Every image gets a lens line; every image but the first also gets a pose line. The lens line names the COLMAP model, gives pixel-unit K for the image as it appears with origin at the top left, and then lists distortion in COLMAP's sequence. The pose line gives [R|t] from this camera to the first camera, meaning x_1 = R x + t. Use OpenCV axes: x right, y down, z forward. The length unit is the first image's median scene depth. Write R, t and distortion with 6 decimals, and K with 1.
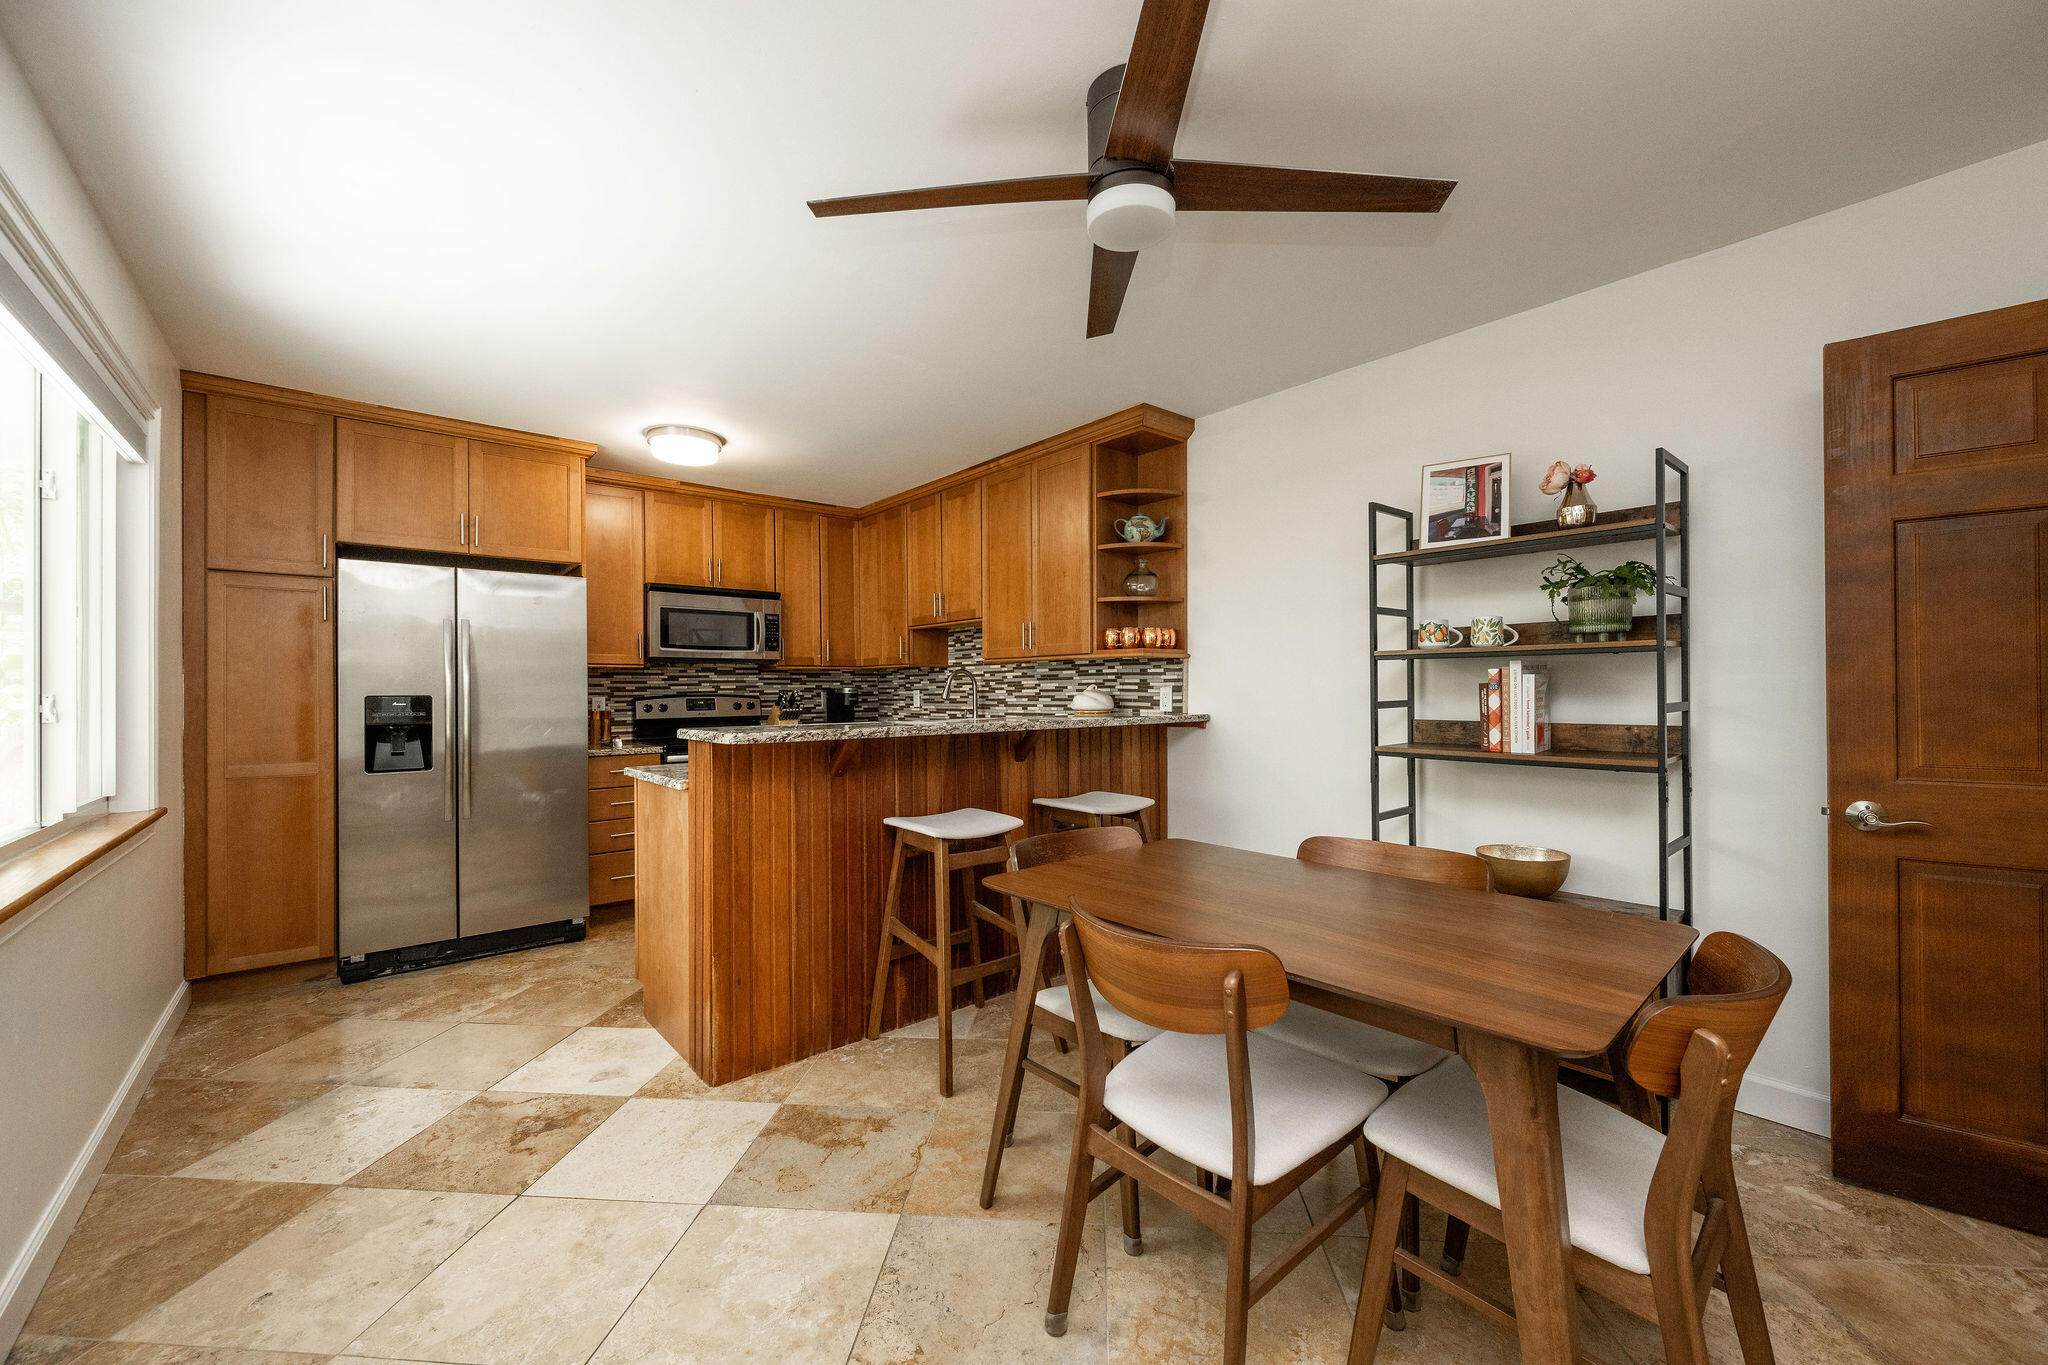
lens RADIAL K [[796.9, 0, 1027.0], [0, 796.9, 688.9], [0, 0, 1]] dist [-0.002407, -0.000154]
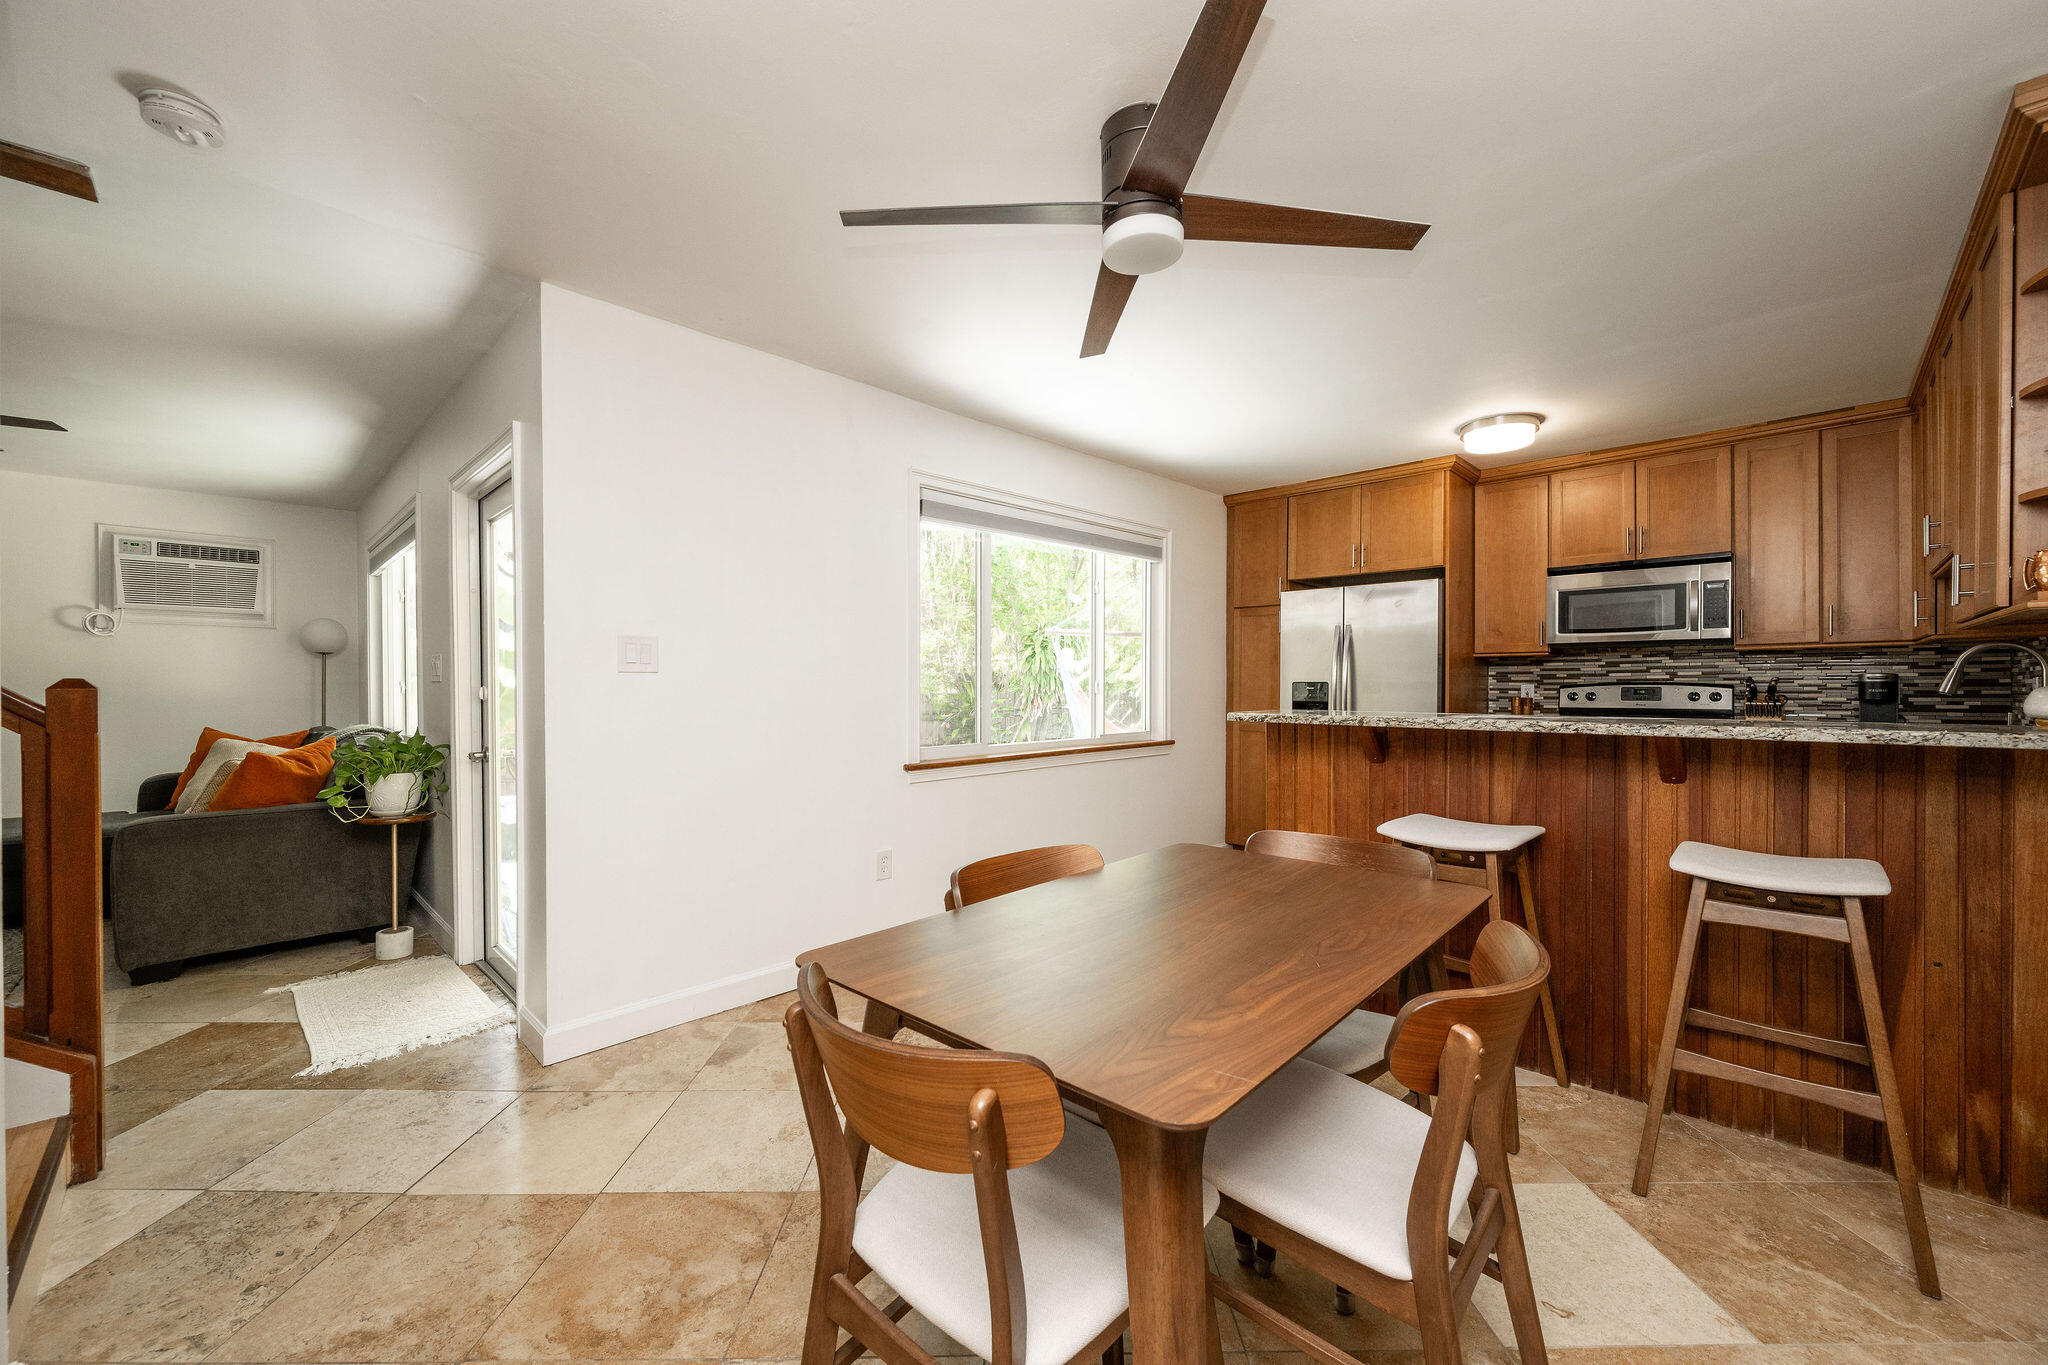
lens RADIAL K [[796.9, 0, 1026.2], [0, 796.9, 684.0], [0, 0, 1]] dist [-0.002407, -0.000154]
pose [[0.087876, 0.006671, -0.996109, 0.554908], [0.005088, 0.999962, 0.007146, -0.001064], [0.996118, -0.005696, 0.087839, 0.340823]]
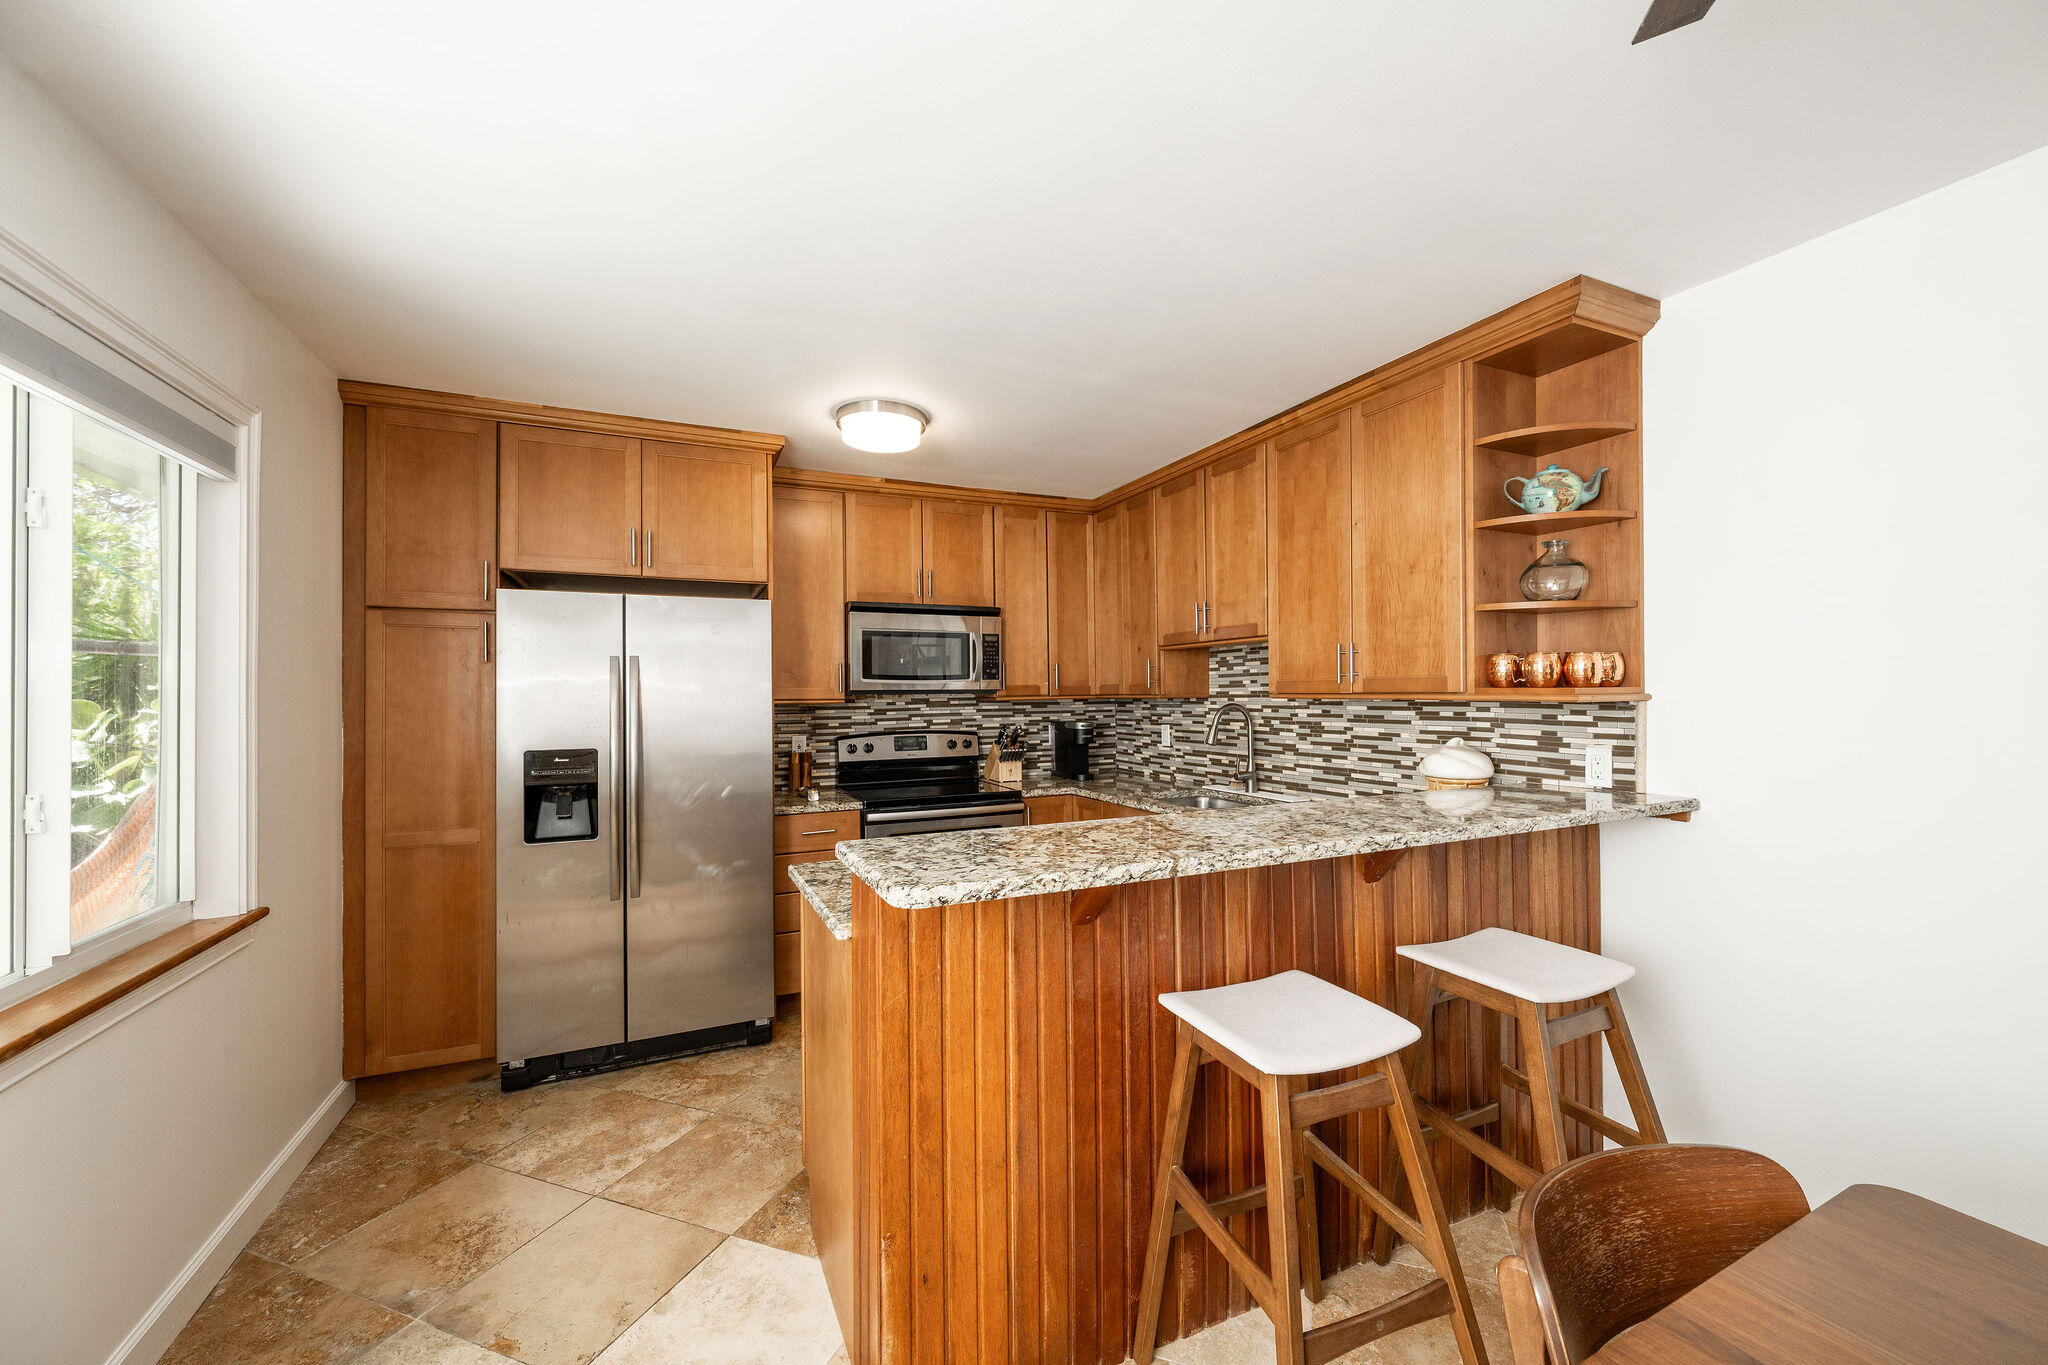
lens RADIAL K [[796.9, 0, 1028.3], [0, 796.9, 688.6], [0, 0, 1]] dist [-0.002407, -0.000154]
pose [[0.962928, -0.003857, -0.269732, -0.085340], [0.003080, 0.999990, -0.003305, -0.047962], [0.269742, 0.002352, 0.962930, 0.305227]]
